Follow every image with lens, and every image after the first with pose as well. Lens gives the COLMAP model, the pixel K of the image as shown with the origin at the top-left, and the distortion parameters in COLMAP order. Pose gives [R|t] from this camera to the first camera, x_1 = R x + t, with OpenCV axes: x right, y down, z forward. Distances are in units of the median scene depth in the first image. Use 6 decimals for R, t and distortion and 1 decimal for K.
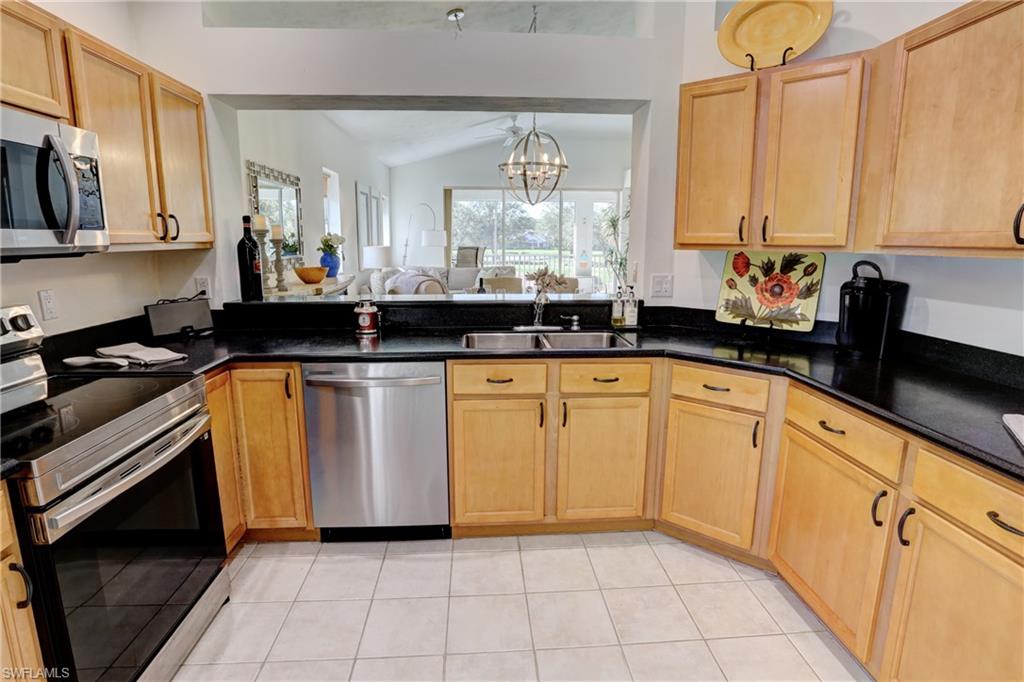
lens RADIAL K [[538.2, 0, 512.0], [0, 538.2, 341.0], [0, 0, 1]] dist [-0.067170, 0.034765]
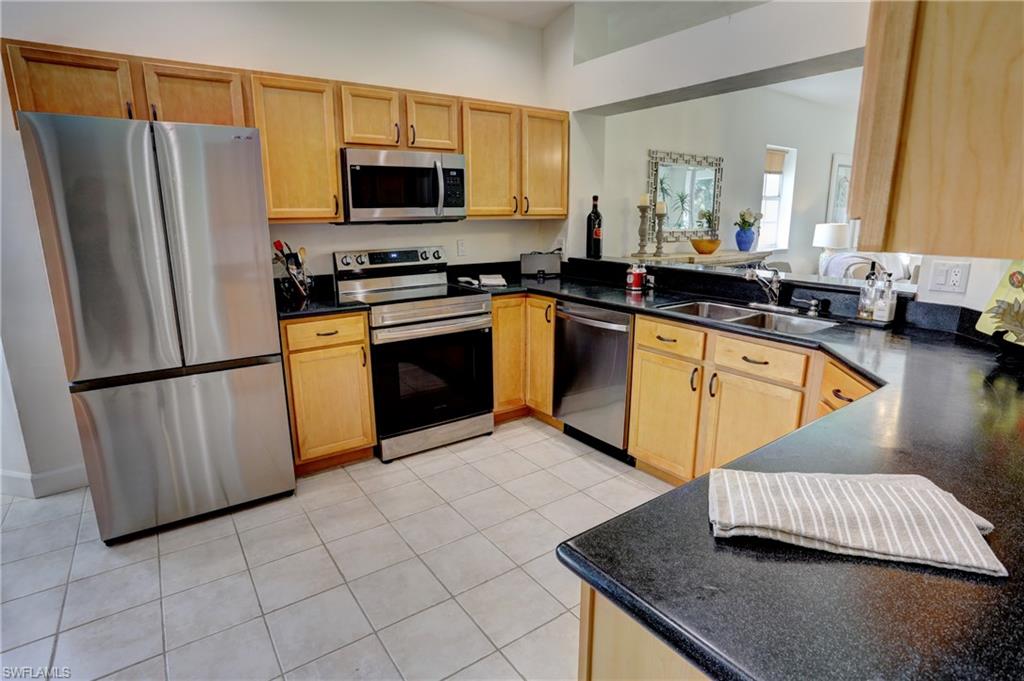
lens RADIAL K [[538.2, 0, 512.0], [0, 538.2, 340.5], [0, 0, 1]] dist [-0.067170, 0.034765]
pose [[0.524676, 0.193209, -0.829087, 0.630181], [-0.158350, 0.979058, 0.127948, -0.013956], [0.836445, 0.064155, 0.544283, 0.098155]]
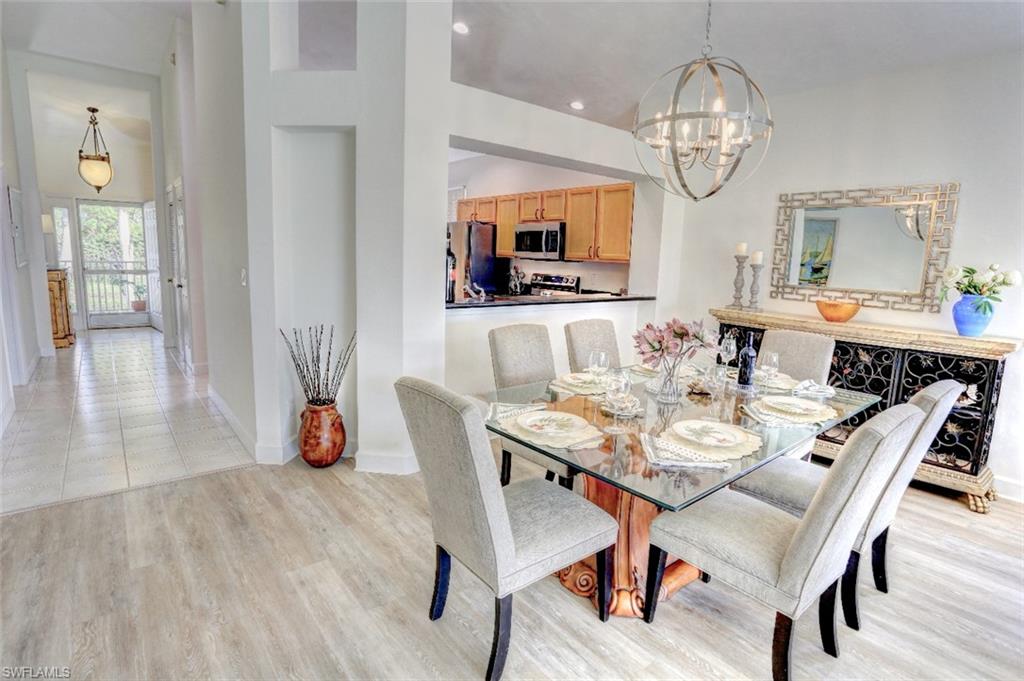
lens RADIAL K [[518.7, 0, 512.0], [0, 518.7, 340.5], [0, 0, 1]] dist [-0.046469, 0.000549]
pose [[-0.810428, 0.067182, -0.581973, 0.845967], [-0.147078, 0.938254, 0.313125, -0.426261], [0.567075, 0.339361, -0.750507, 2.209712]]
